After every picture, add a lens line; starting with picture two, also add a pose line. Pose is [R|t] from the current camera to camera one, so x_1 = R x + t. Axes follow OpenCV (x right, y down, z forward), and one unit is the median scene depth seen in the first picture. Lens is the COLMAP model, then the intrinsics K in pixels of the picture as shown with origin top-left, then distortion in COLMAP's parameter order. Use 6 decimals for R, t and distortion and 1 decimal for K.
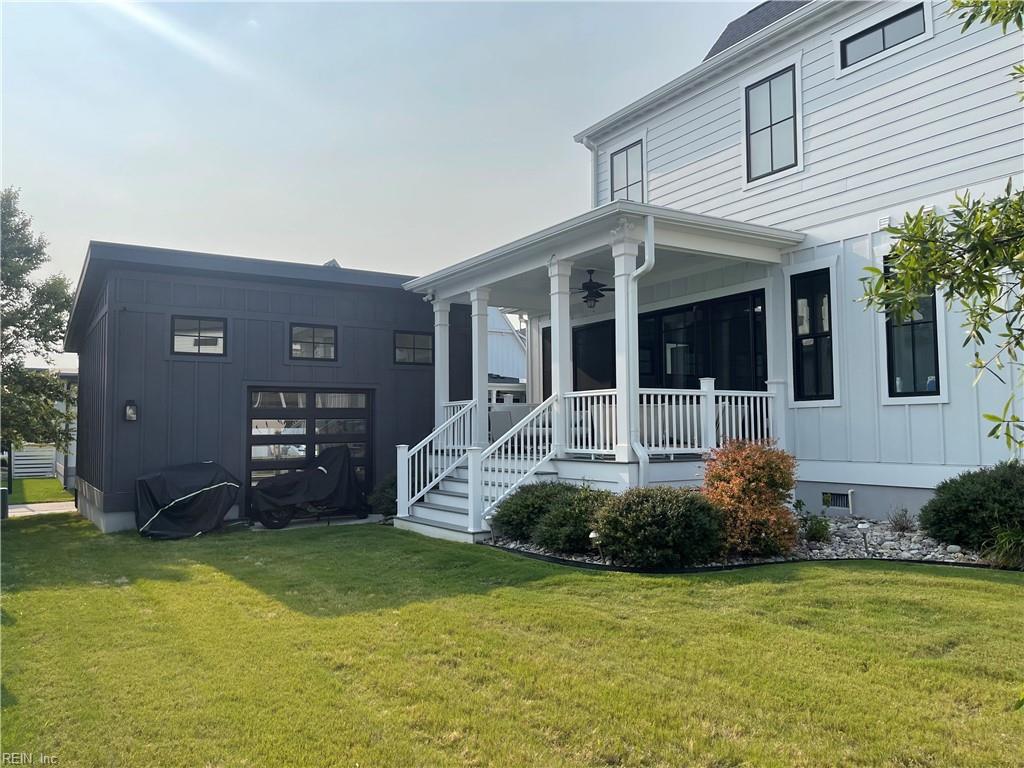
lens RADIAL K [[756.4, 0, 512.0], [0, 756.4, 384.0], [0, 0, 1]] dist [0.000305, -0.000314]
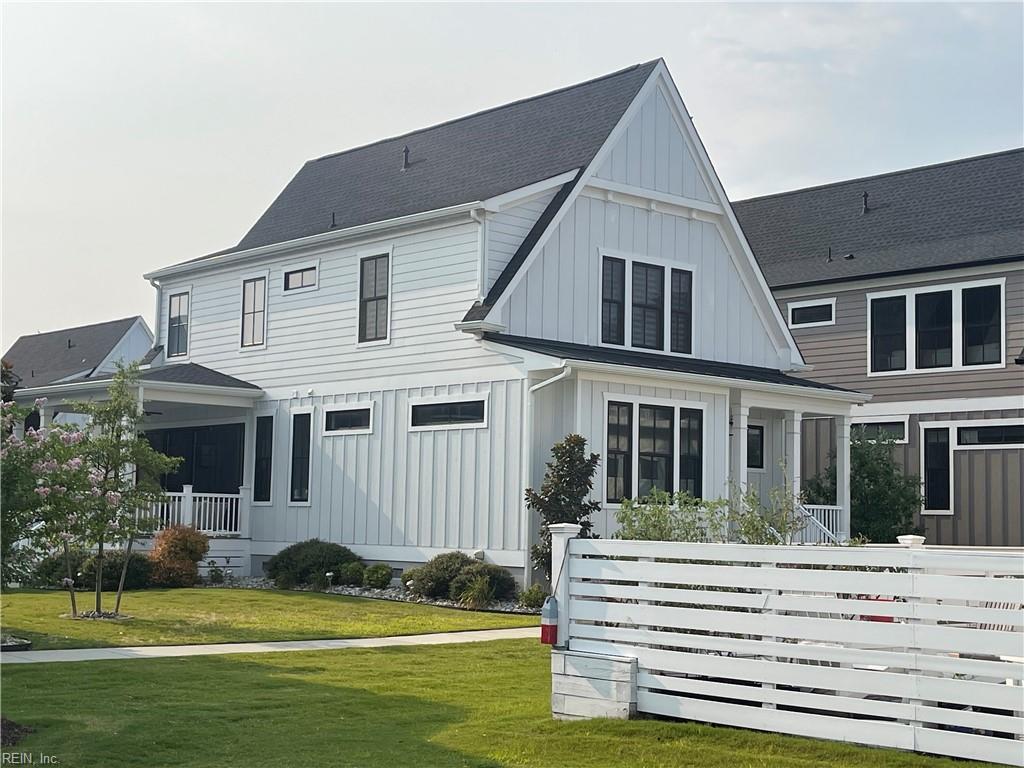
lens RADIAL K [[1562.5, 0, 512.0], [0, 1562.5, 384.0], [0, 0, 1]] dist [0.131923, 0.005307]
pose [[0.986757, 0.045808, 0.155603, 0.383152], [-0.041467, 0.998658, -0.031029, -0.134487], [-0.156816, 0.024166, 0.987332, -2.152774]]
